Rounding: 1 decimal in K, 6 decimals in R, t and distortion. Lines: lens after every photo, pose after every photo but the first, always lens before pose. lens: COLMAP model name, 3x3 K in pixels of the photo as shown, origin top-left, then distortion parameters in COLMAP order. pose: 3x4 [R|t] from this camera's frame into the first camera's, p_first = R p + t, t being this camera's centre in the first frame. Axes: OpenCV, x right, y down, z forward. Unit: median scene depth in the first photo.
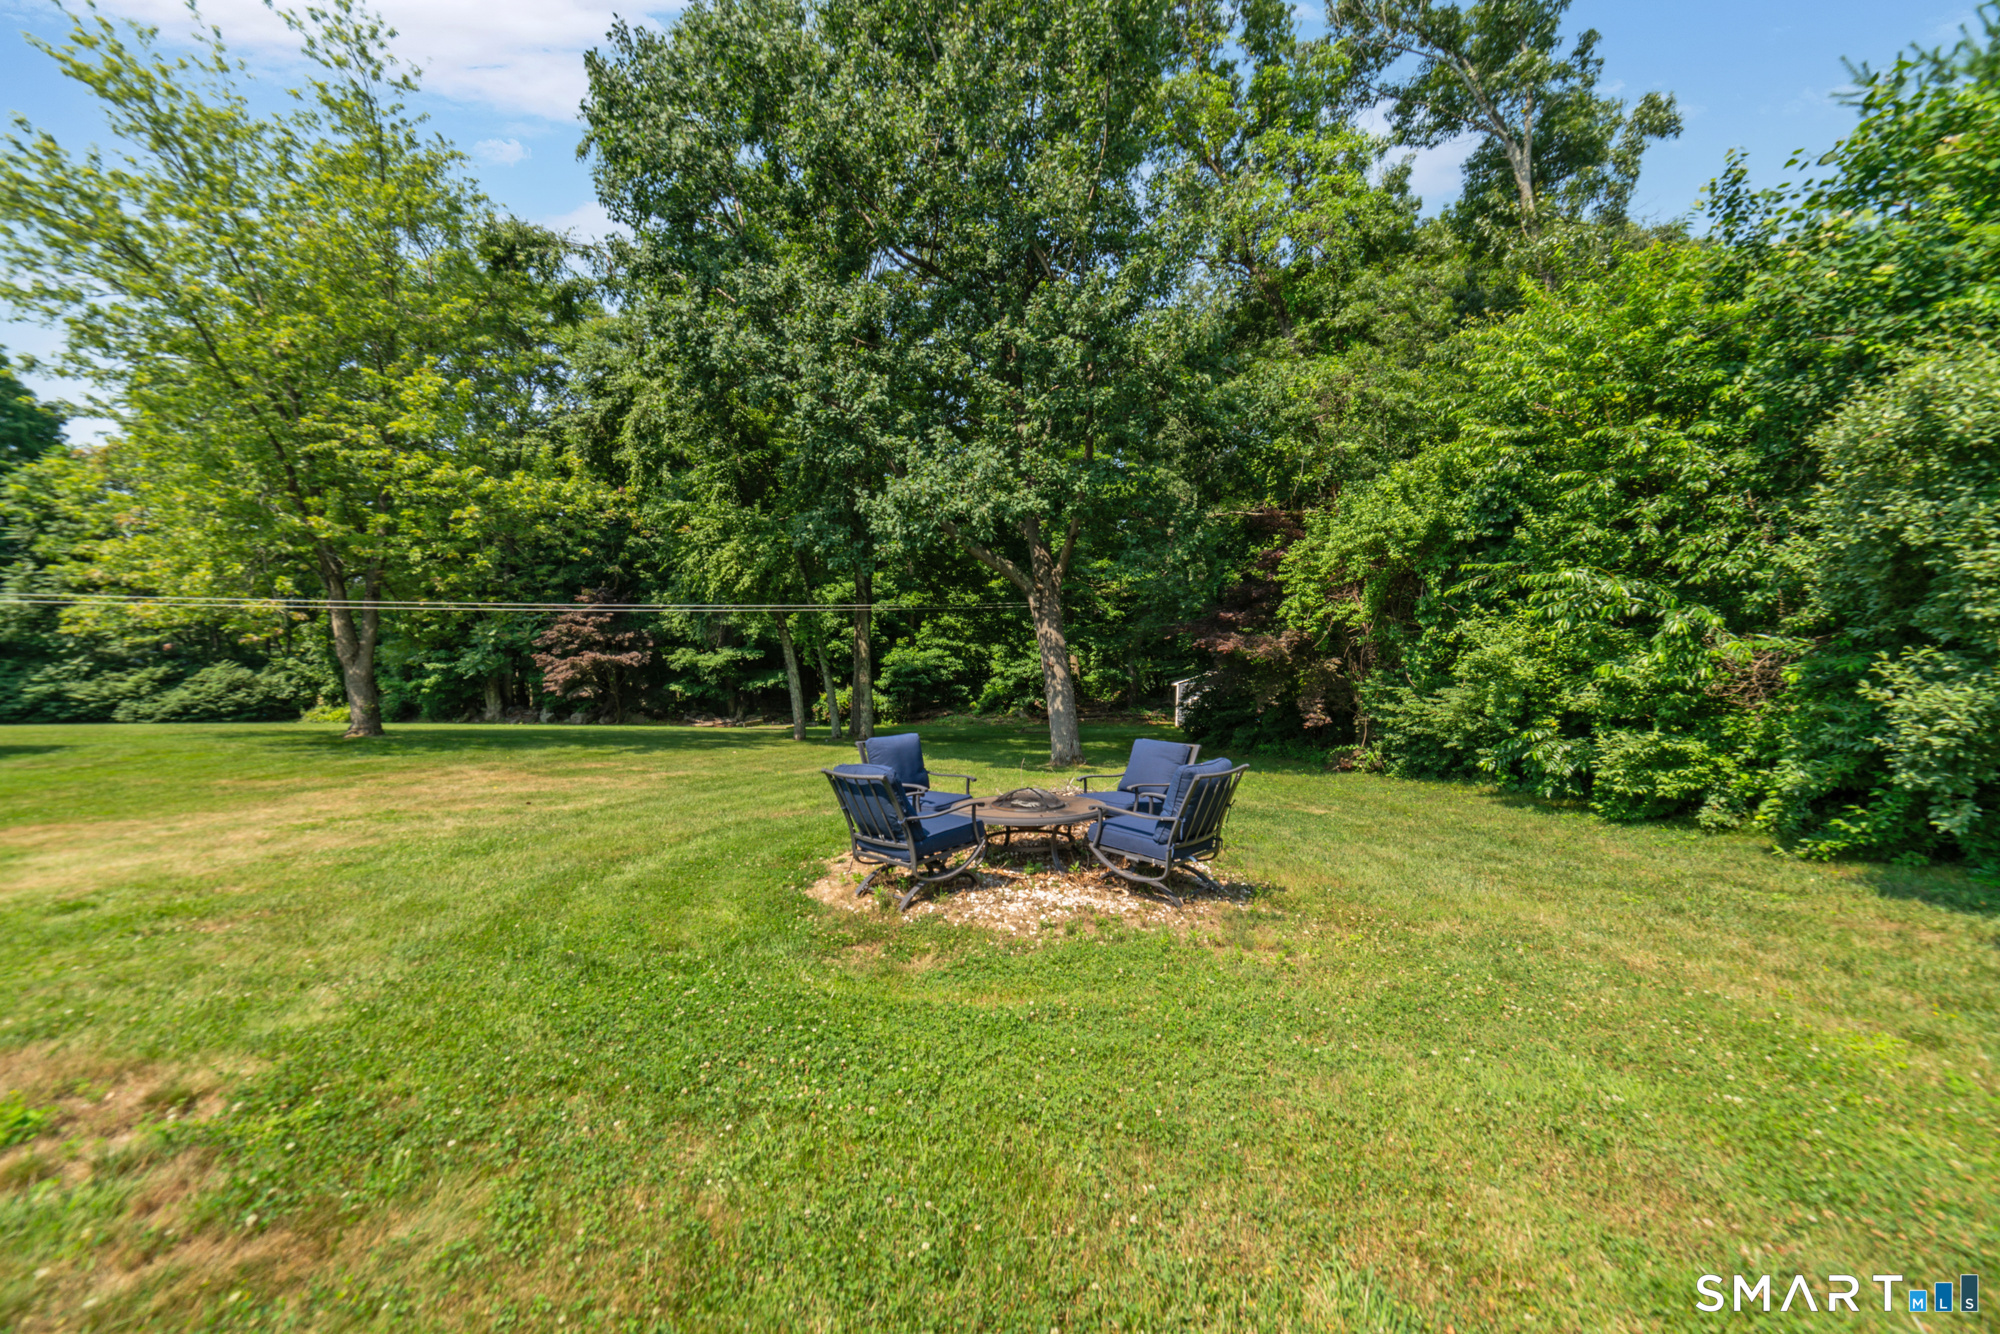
lens RADIAL K [[808.7, 0, 1000.0], [0, 808.7, 667.0], [0, 0, 1]] dist [0.027881, 0.000144]
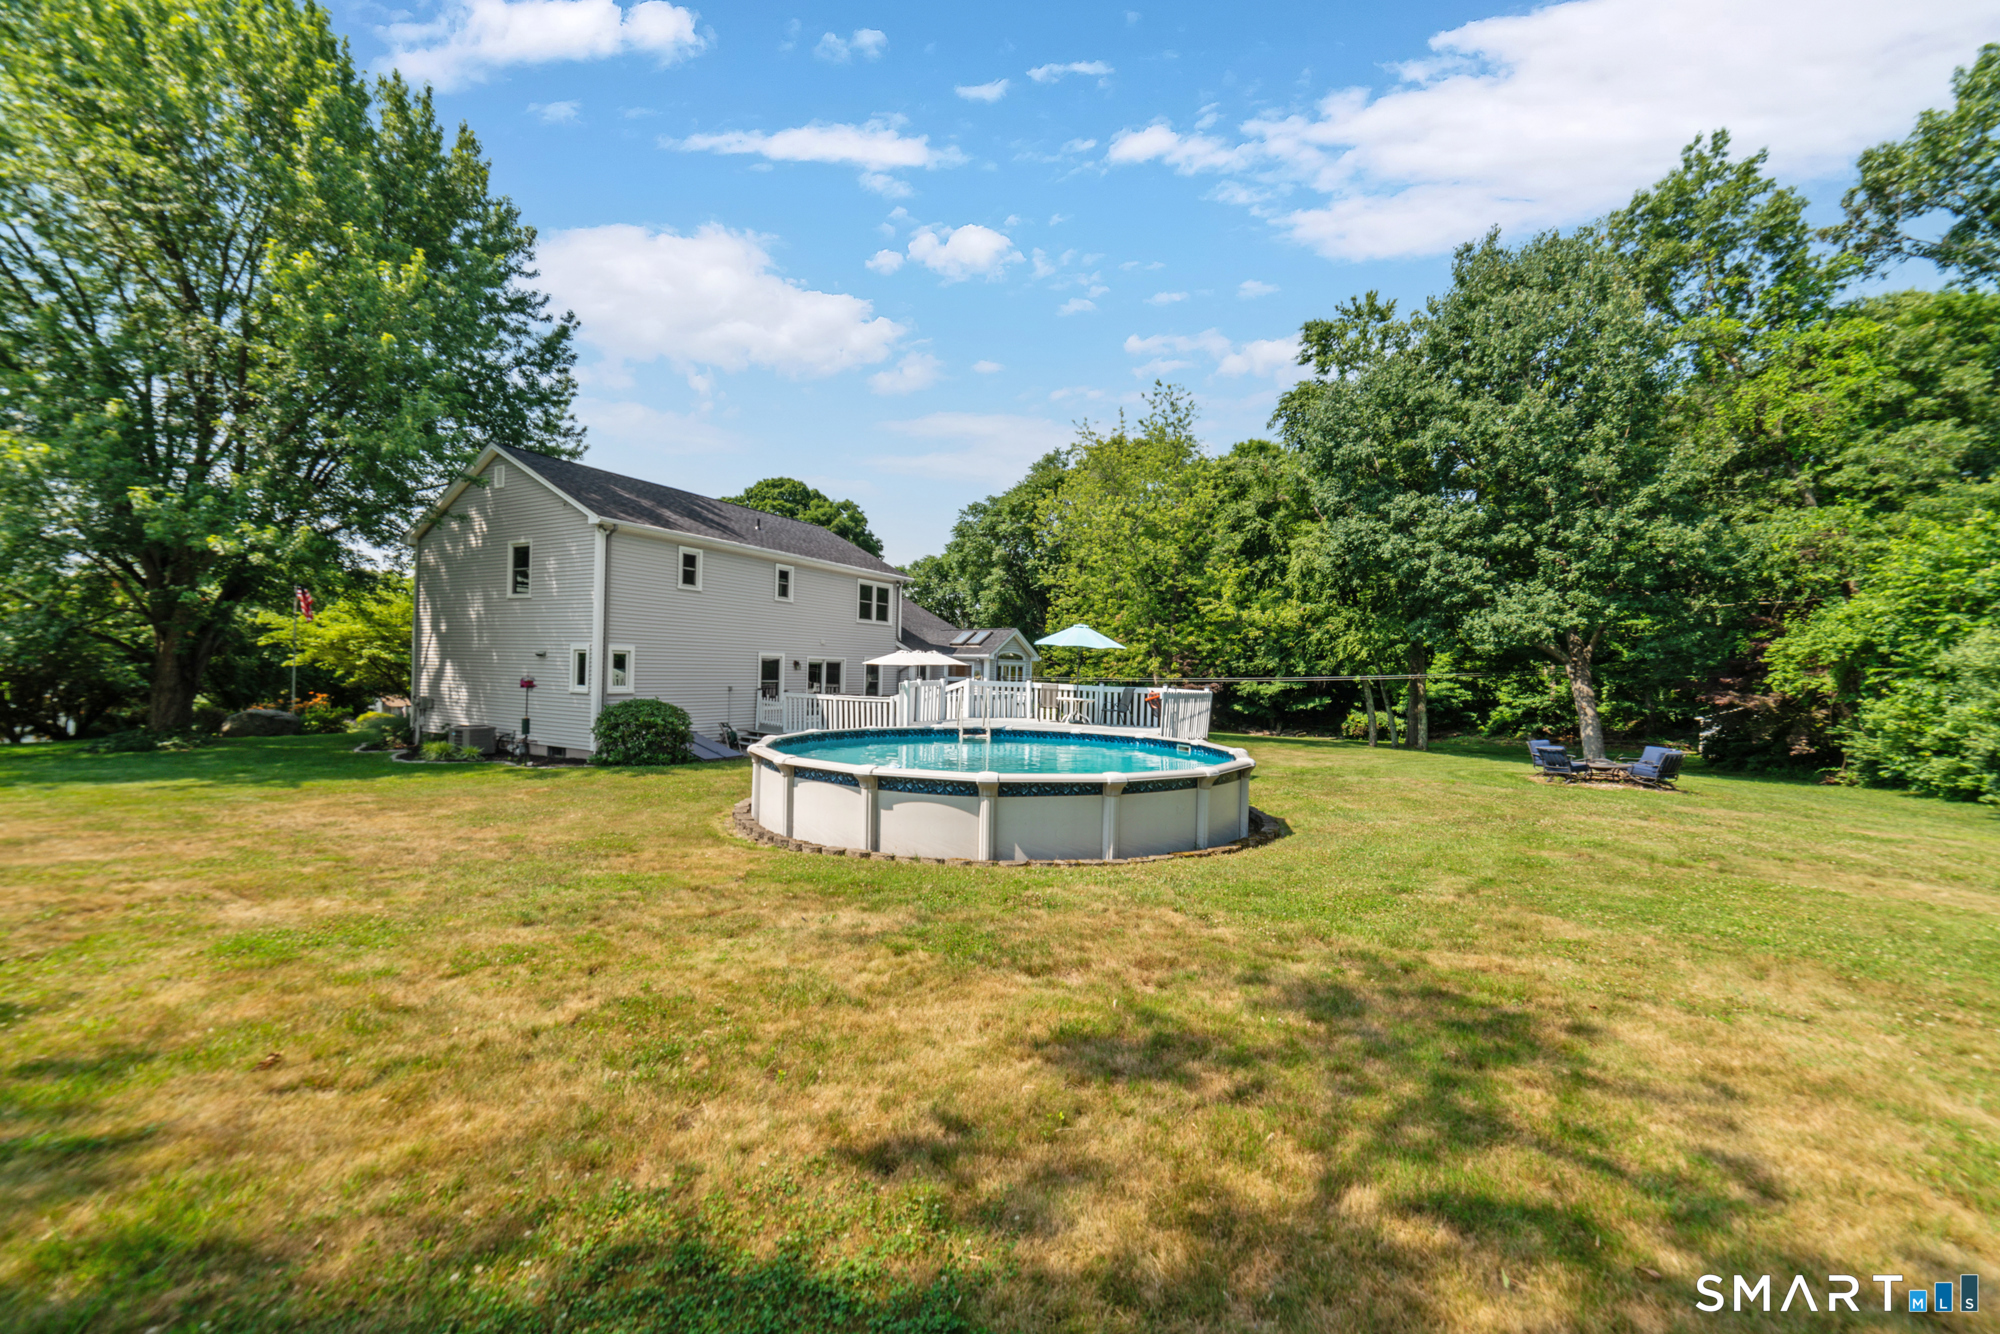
lens RADIAL K [[808.7, 0, 1000.0], [0, 808.7, 667.0], [0, 0, 1]] dist [0.027881, 0.000144]
pose [[0.872768, 0.002479, -0.488129, -0.108464], [-0.010882, 0.999837, -0.014380, -0.033270], [0.488013, 0.017862, 0.872653, -0.706461]]
